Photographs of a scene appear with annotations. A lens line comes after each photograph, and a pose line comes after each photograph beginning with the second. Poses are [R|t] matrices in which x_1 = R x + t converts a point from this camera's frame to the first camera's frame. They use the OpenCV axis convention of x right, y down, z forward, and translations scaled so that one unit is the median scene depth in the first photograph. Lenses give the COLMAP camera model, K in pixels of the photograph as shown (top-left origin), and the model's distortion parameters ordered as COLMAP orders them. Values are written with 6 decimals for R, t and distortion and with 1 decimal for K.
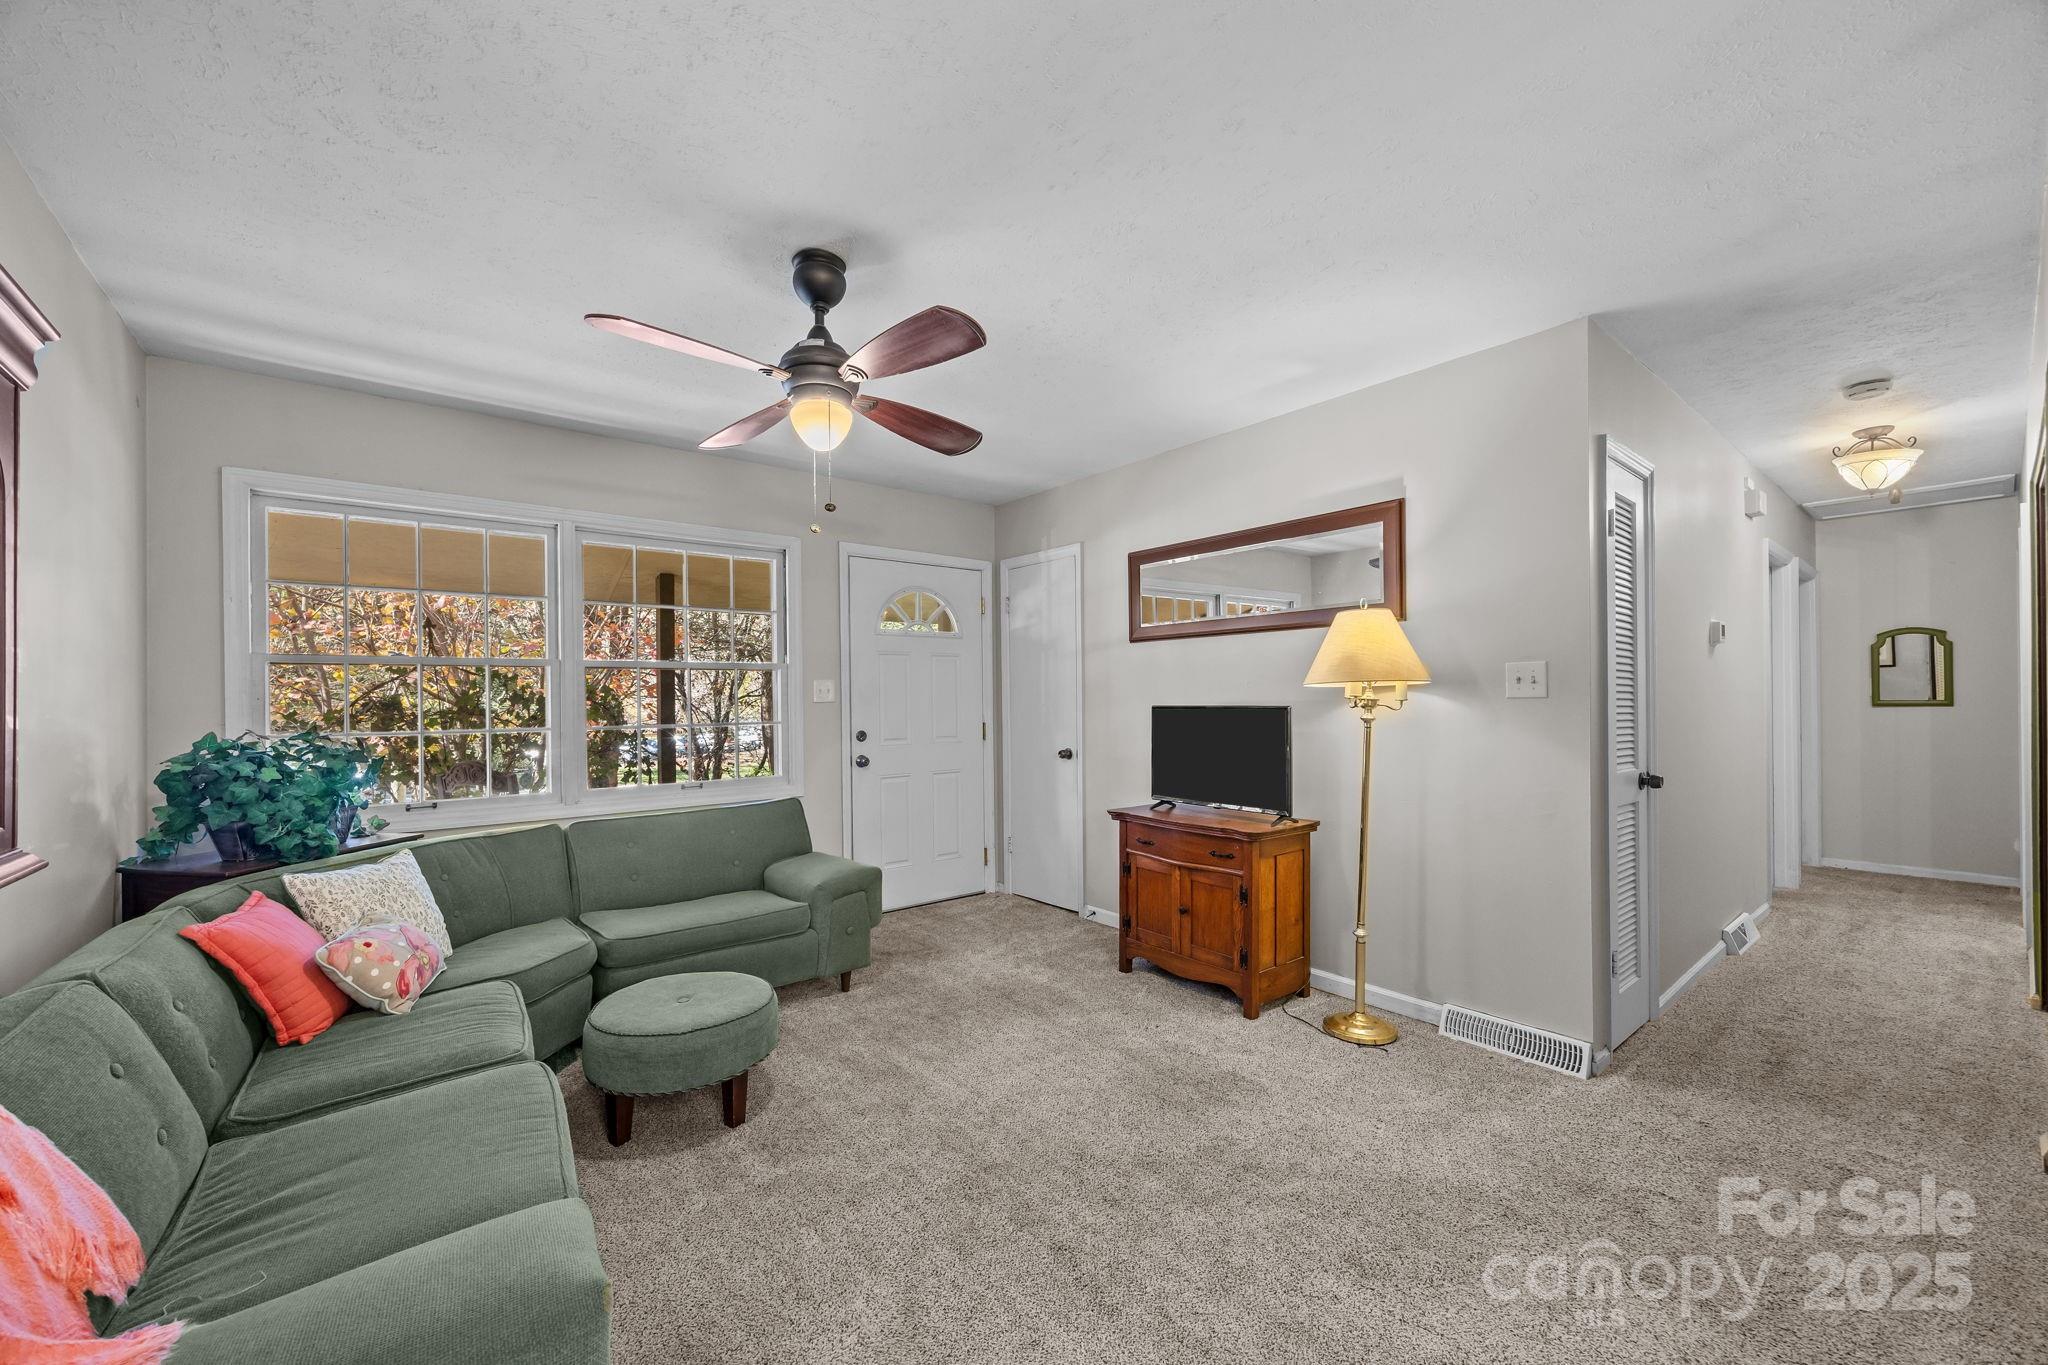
lens RADIAL K [[796.0, 0, 1043.3], [0, 796.0, 698.2], [0, 0, 1]] dist [0.001873, -0.000658]
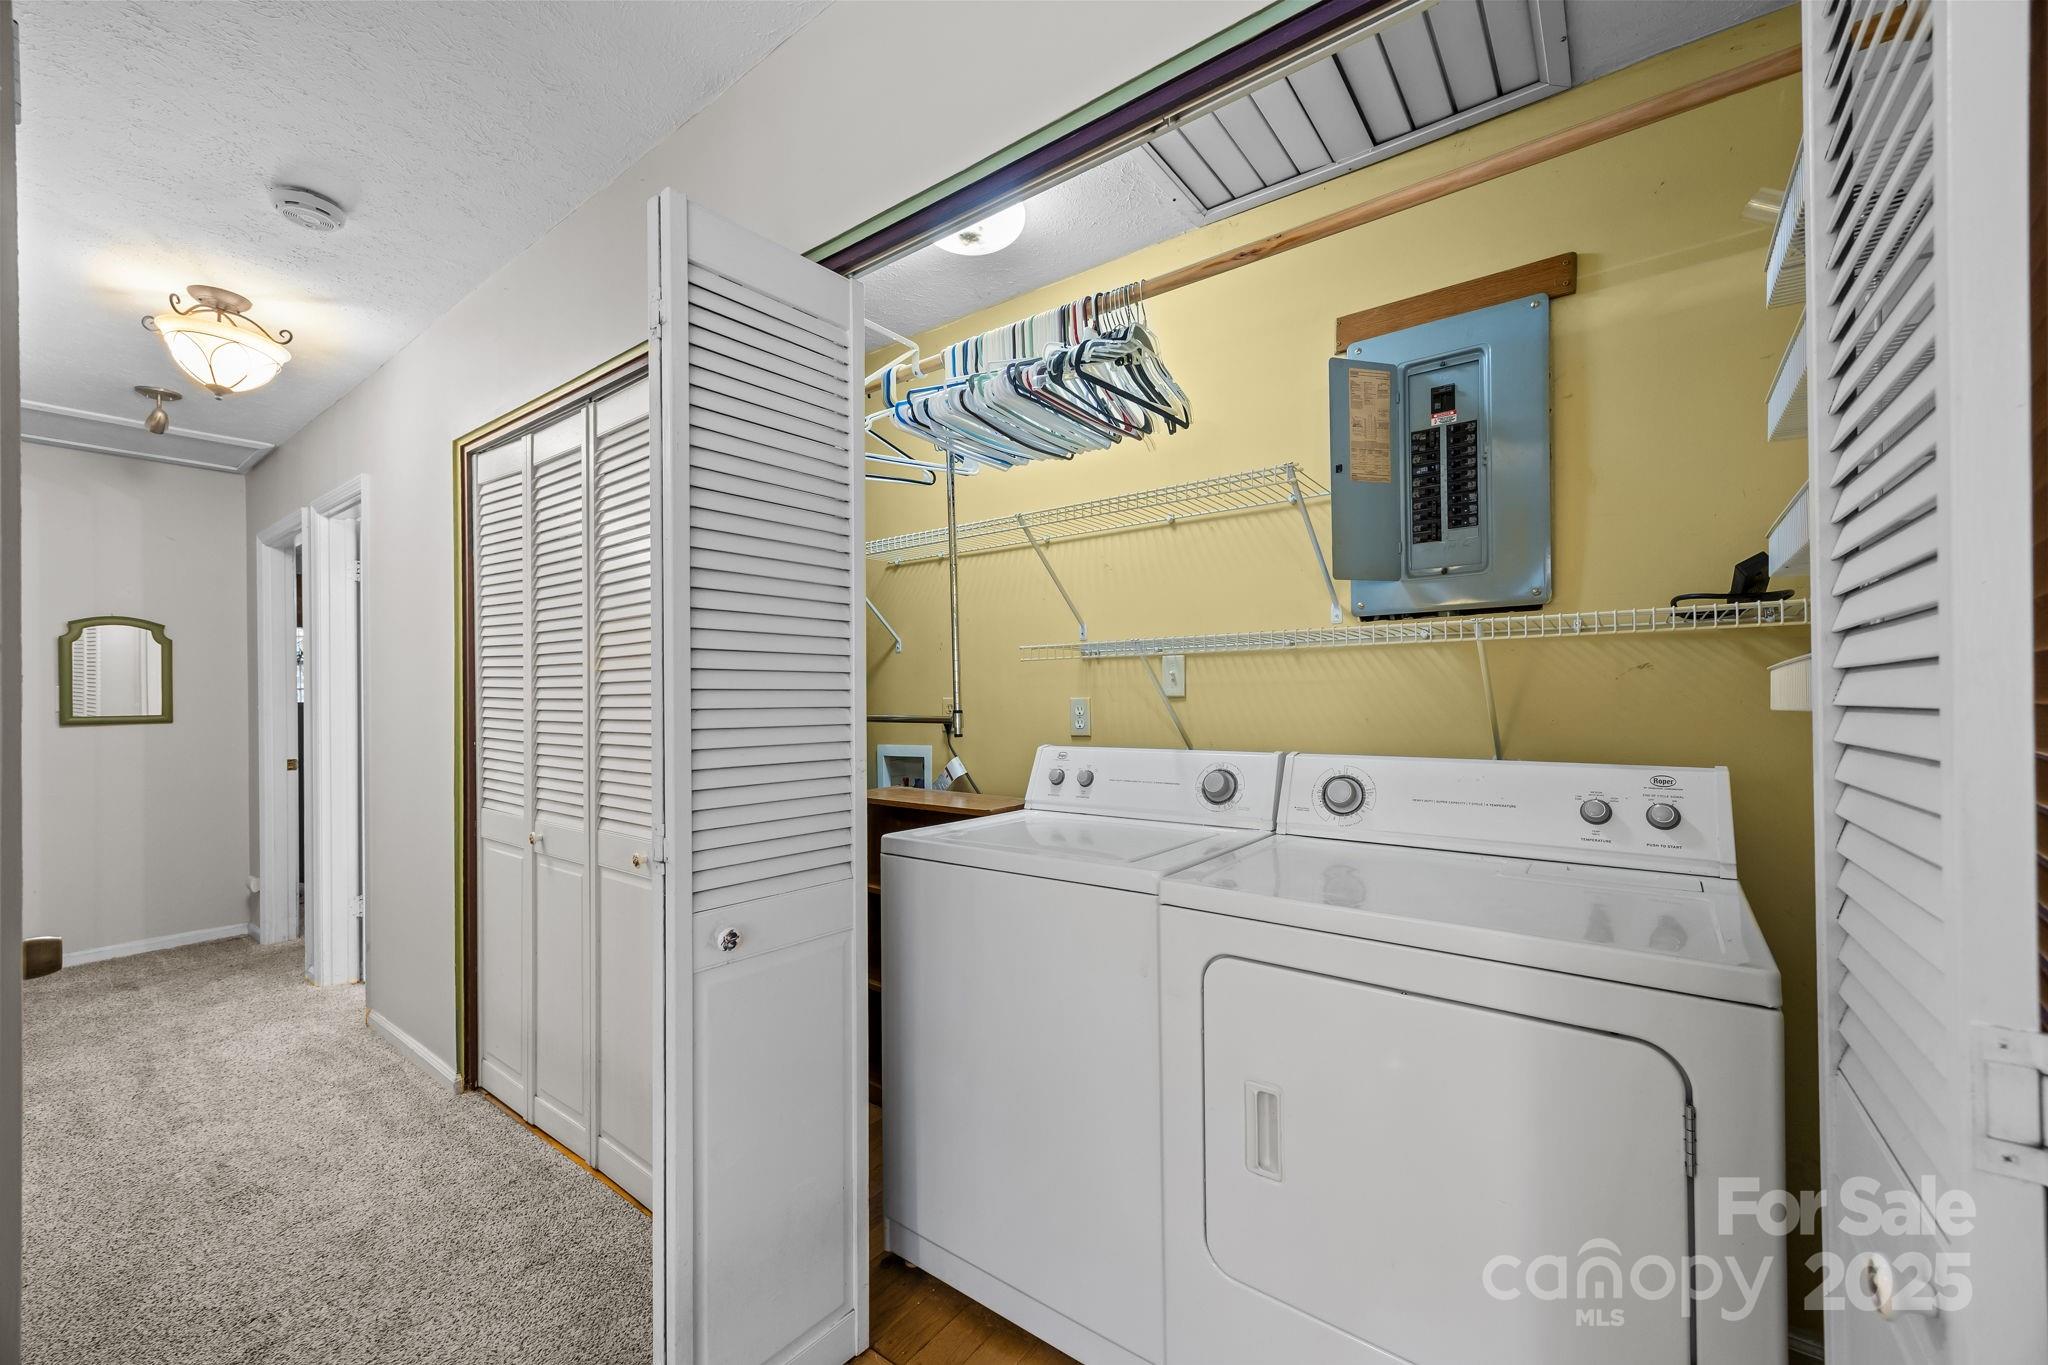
lens RADIAL K [[796.0, 0, 1023.3], [0, 796.0, 699.7], [0, 0, 1]] dist [0.001873, -0.000658]
pose [[-0.233066, 0.004696, 0.972450, 0.279137], [0.012625, 0.999919, -0.001803, -0.001279], [-0.972379, 0.011858, -0.233107, 0.543616]]
